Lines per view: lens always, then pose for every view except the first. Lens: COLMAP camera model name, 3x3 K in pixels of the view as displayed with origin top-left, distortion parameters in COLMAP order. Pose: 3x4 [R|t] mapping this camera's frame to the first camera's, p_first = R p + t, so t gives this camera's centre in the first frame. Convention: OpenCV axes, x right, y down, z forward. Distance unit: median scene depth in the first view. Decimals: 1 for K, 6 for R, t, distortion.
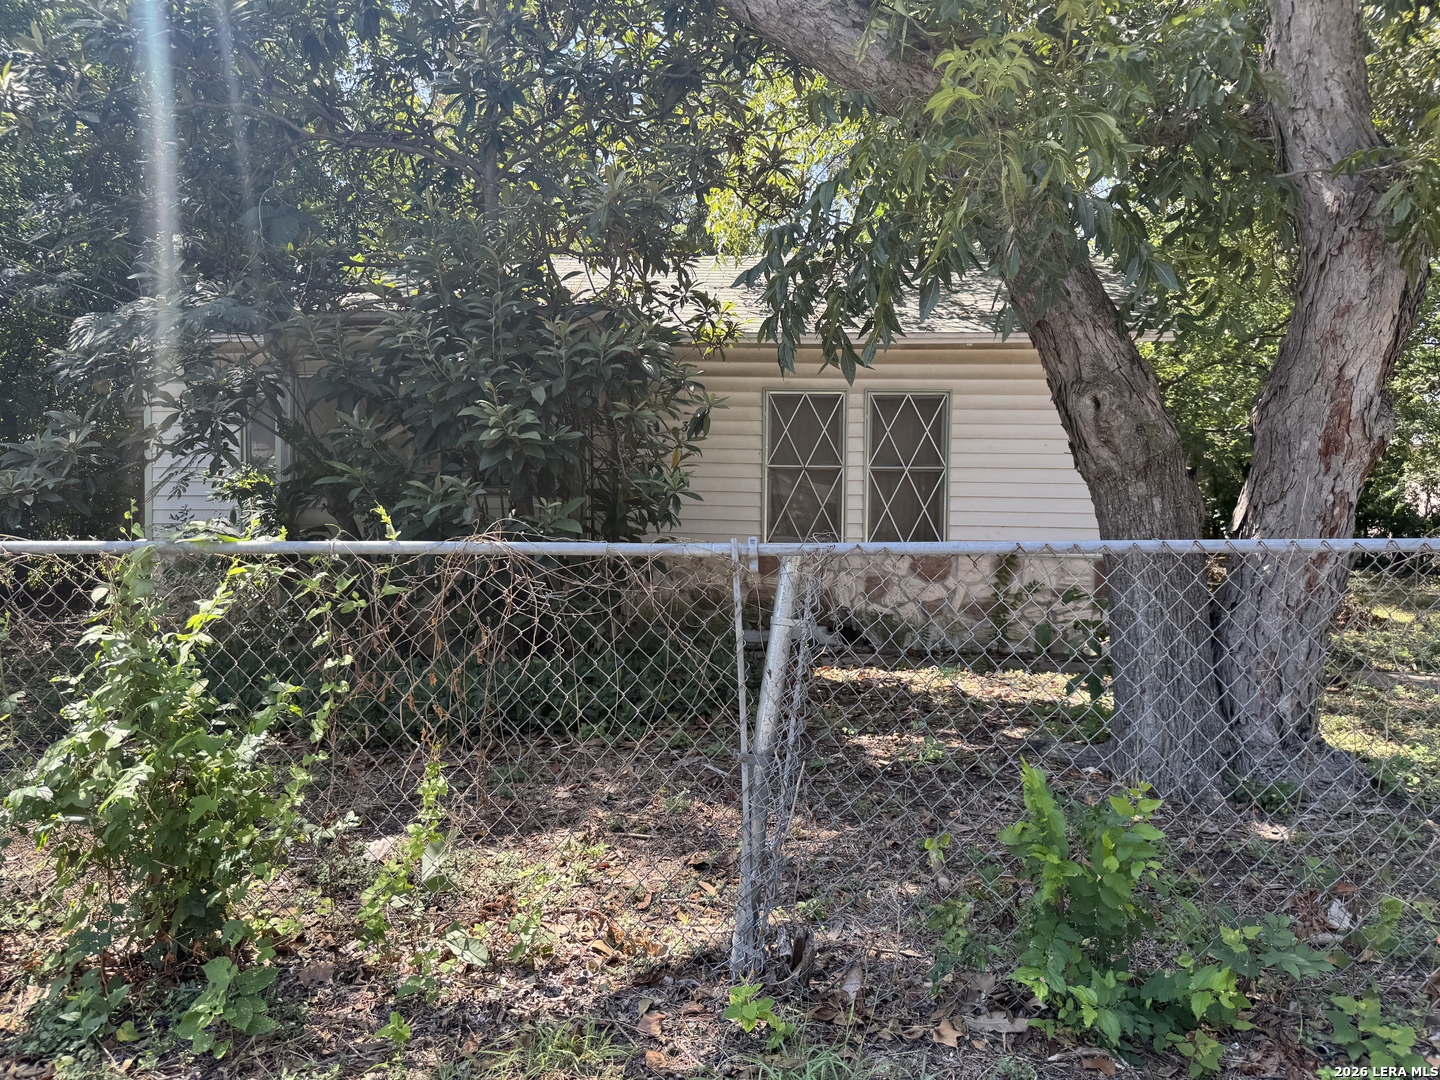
lens RADIAL K [[1009.4, 0, 727.5], [0, 1009.4, 532.6], [0, 0, 1]] dist [0.088204, -0.125124]
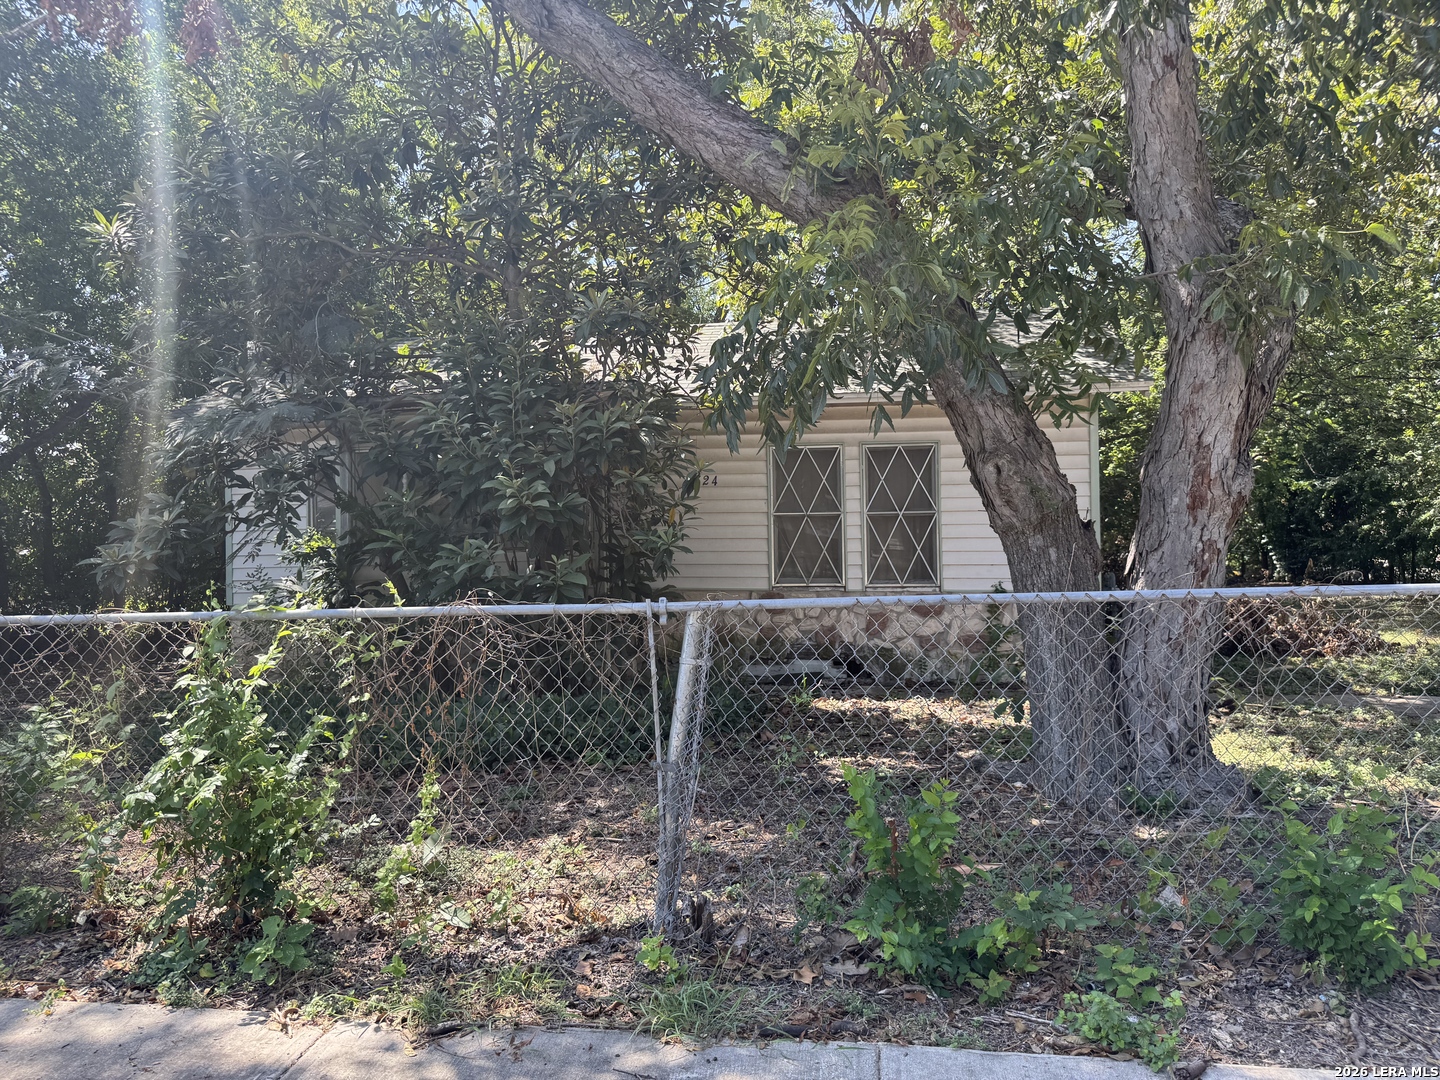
lens RADIAL K [[990.2, 0, 713.4], [0, 990.2, 519.1], [0, 0, 1]] dist [0.136435, -0.231006]
pose [[0.997299, -0.027536, -0.068095, 0.174208], [0.024159, 0.998461, -0.049929, -0.030462], [0.069365, 0.048149, 0.996429, -0.289171]]
